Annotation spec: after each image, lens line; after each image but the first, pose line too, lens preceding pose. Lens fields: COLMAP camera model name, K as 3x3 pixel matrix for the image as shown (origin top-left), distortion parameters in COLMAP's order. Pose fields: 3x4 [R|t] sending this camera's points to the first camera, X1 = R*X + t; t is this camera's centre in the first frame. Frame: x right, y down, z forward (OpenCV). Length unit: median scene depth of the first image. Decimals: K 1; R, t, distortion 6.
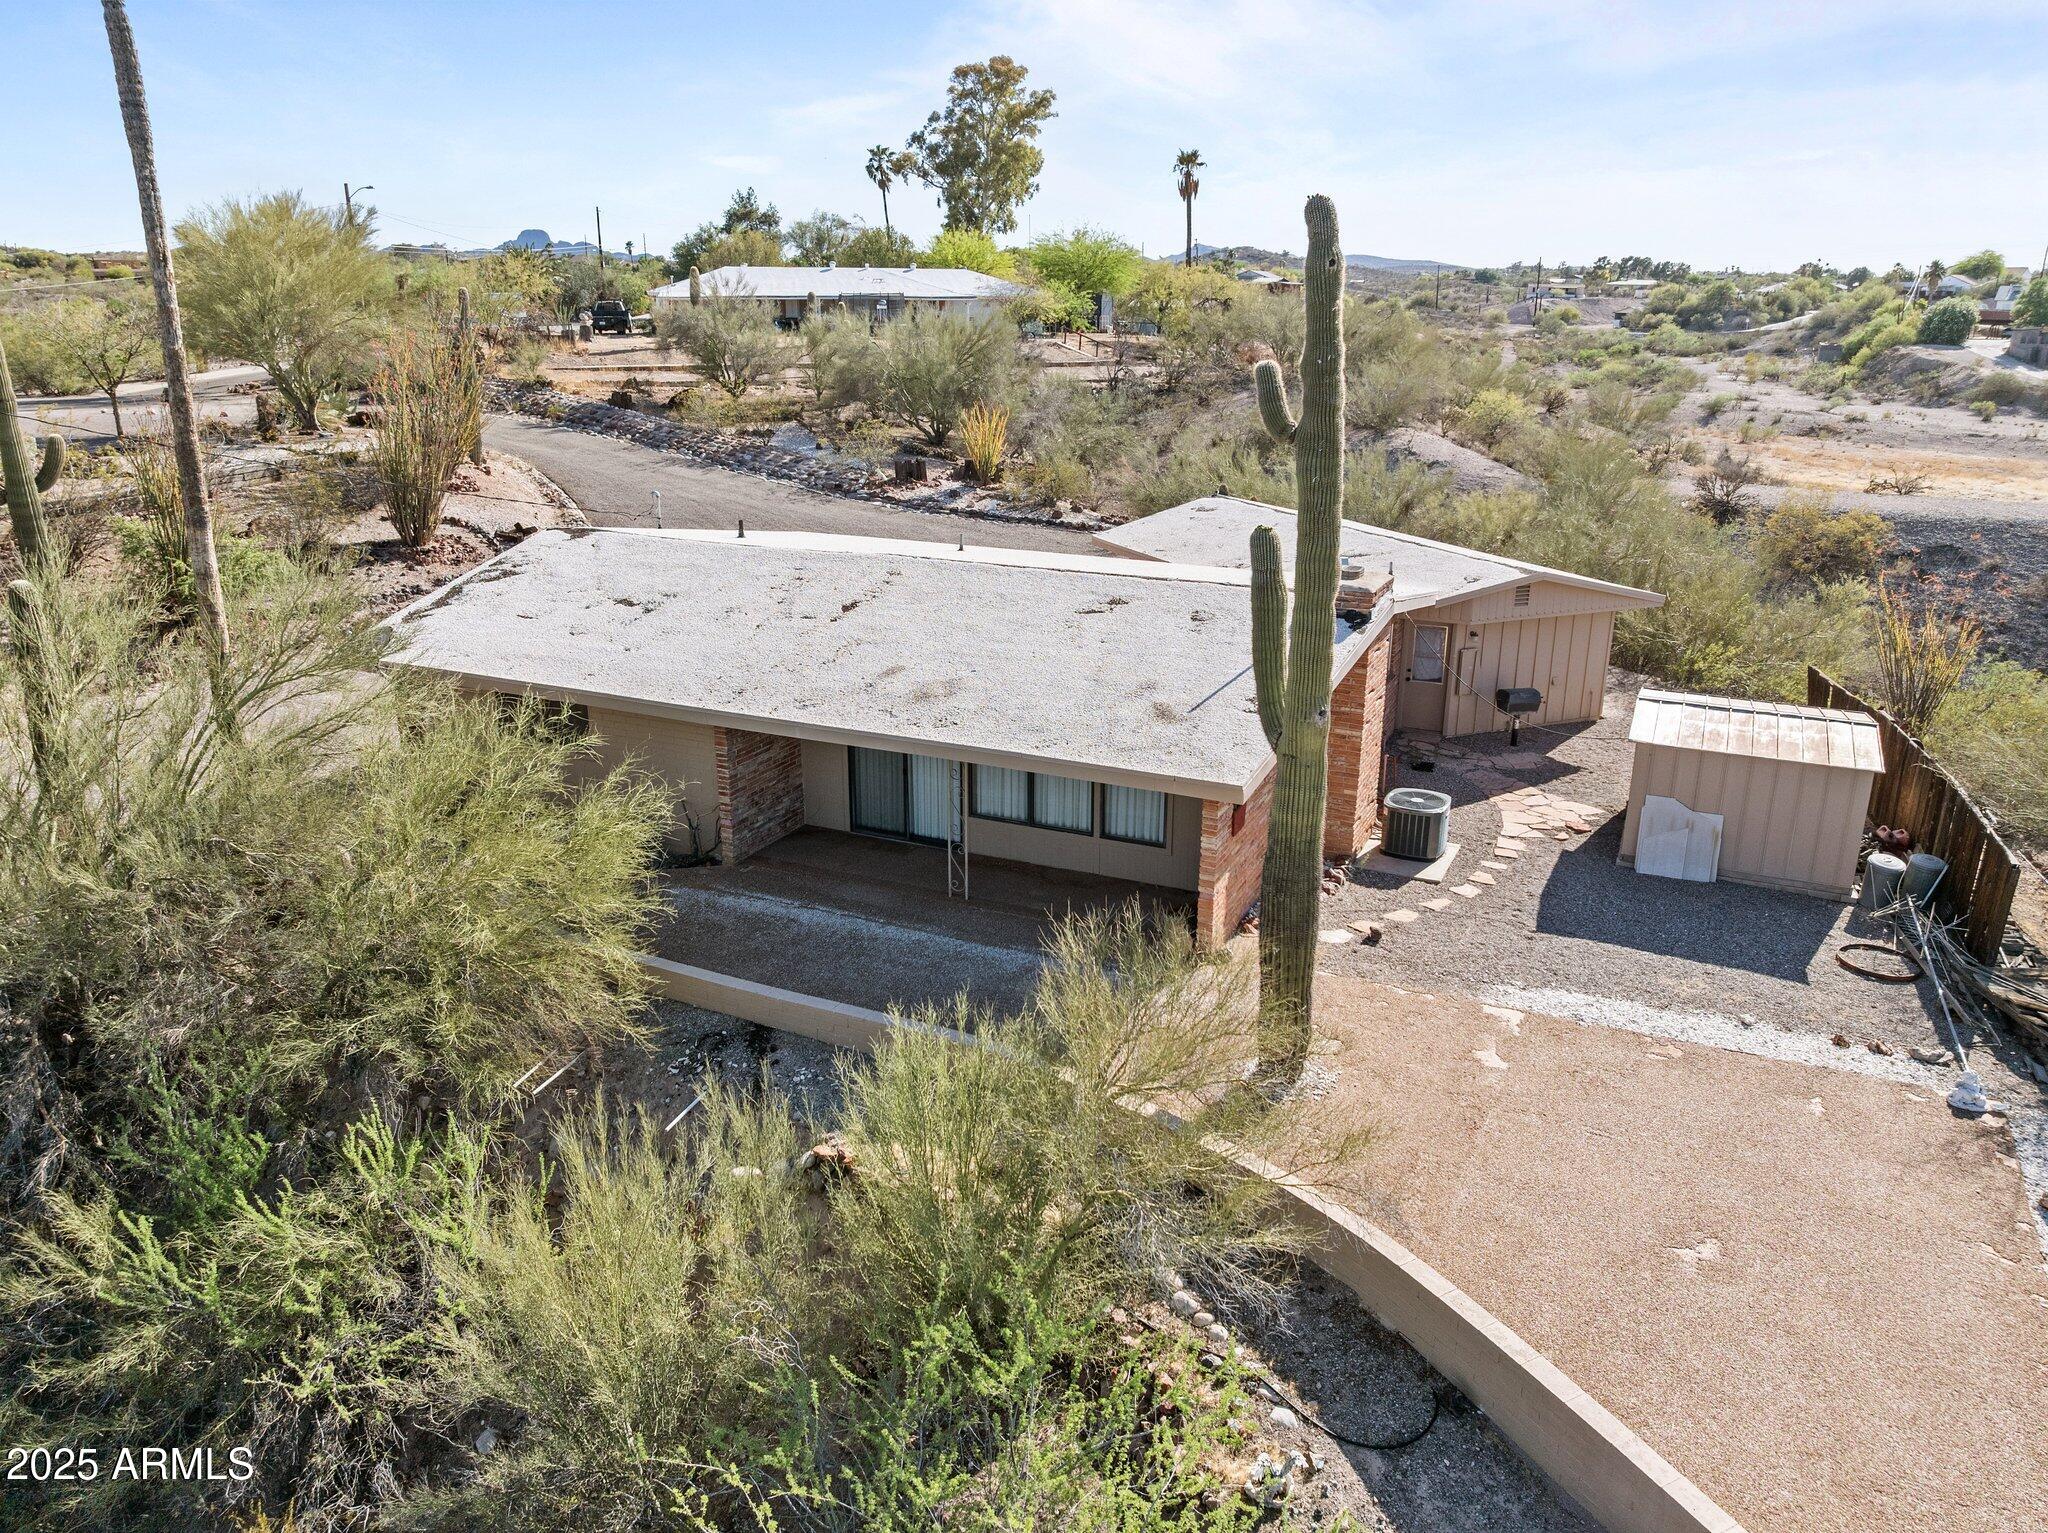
lens RADIAL K [[1447.8, 0, 1022.5], [0, 1447.8, 762.1], [0, 0, 1]] dist [-0.032669, 0.001855]
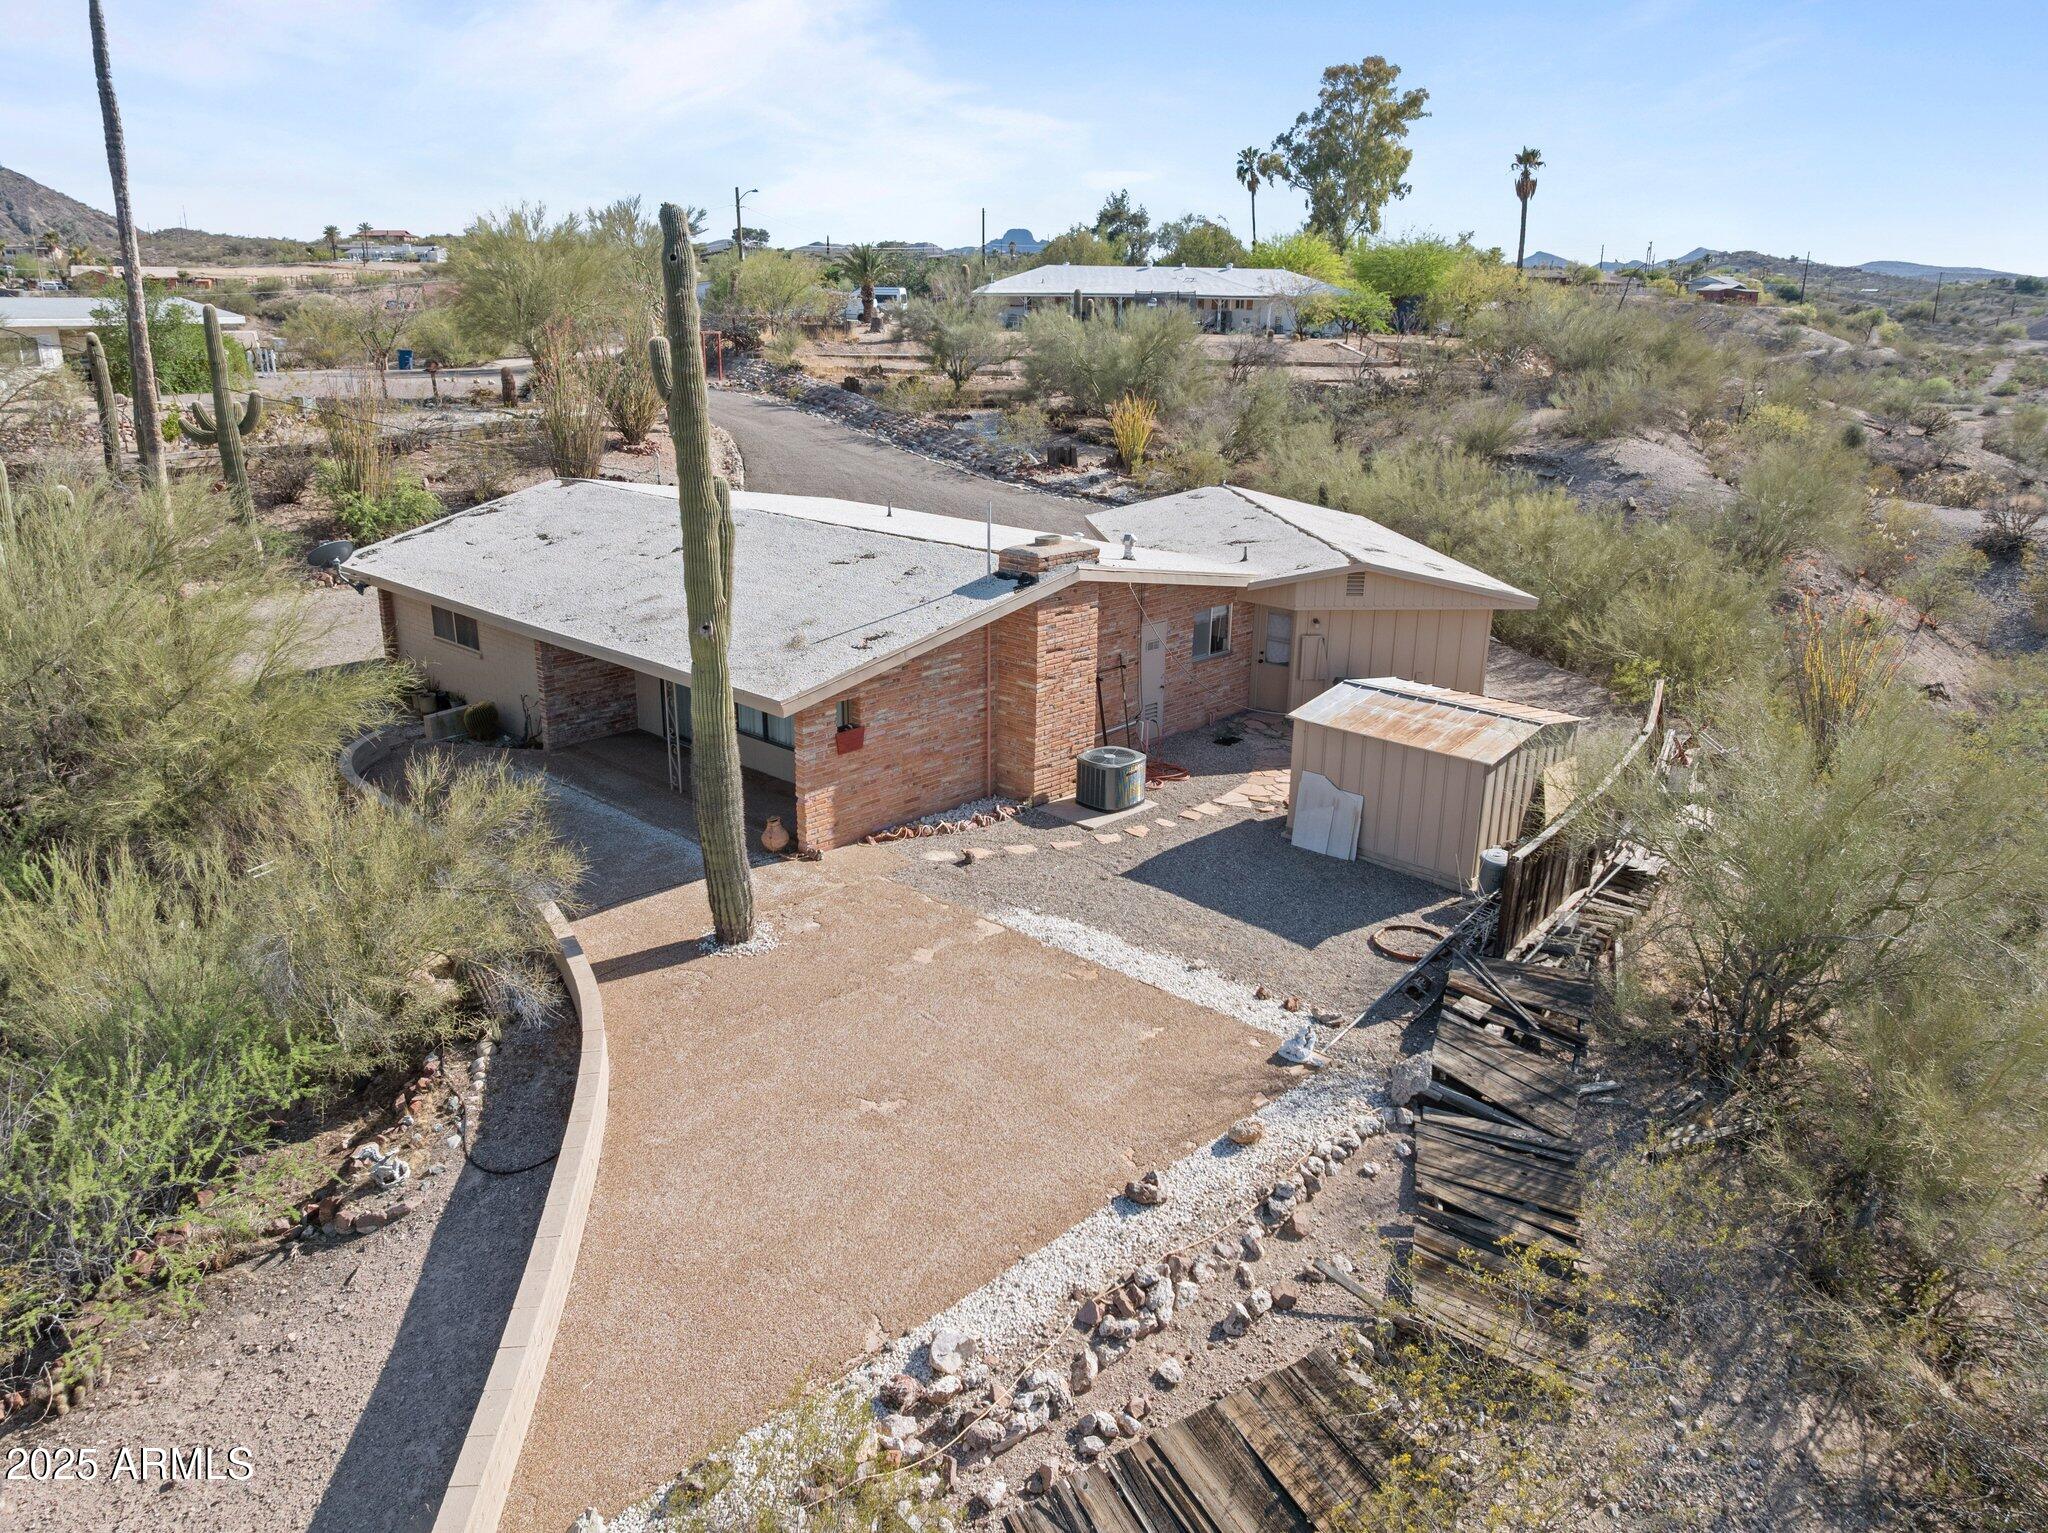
lens RADIAL K [[1447.8, 0, 1029.5], [0, 1447.8, 762.3], [0, 0, 1]] dist [-0.032669, 0.001855]
pose [[0.951960, 0.102087, -0.288705, 0.196304], [-0.102194, 0.994655, 0.014744, 0.007787], [0.288667, 0.015468, 0.957305, -0.020106]]
